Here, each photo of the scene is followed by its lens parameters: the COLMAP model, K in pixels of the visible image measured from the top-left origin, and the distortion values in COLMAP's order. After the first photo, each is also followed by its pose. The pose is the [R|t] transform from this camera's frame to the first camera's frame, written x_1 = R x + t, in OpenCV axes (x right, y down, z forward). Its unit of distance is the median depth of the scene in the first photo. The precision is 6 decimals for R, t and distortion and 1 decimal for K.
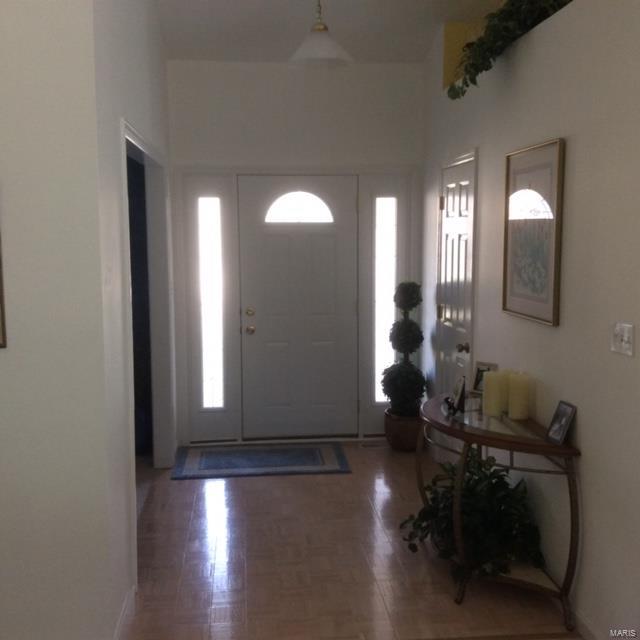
lens RADIAL K [[783.2, 0, 320.0], [0, 783.2, 320.0], [0, 0, 1]] dist [0.212746, -0.529174]
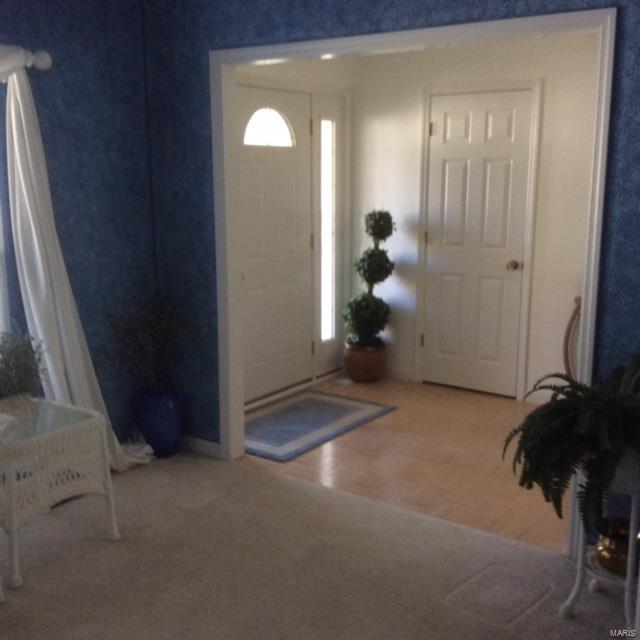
lens RADIAL K [[783.2, 0, 320.0], [0, 783.2, 320.0], [0, 0, 1]] dist [0.212746, -0.529174]
pose [[0.679458, -0.135933, 0.721013, -0.634756], [0.077500, 0.990487, 0.113704, -0.029871], [-0.729610, -0.021379, 0.683529, 0.365968]]
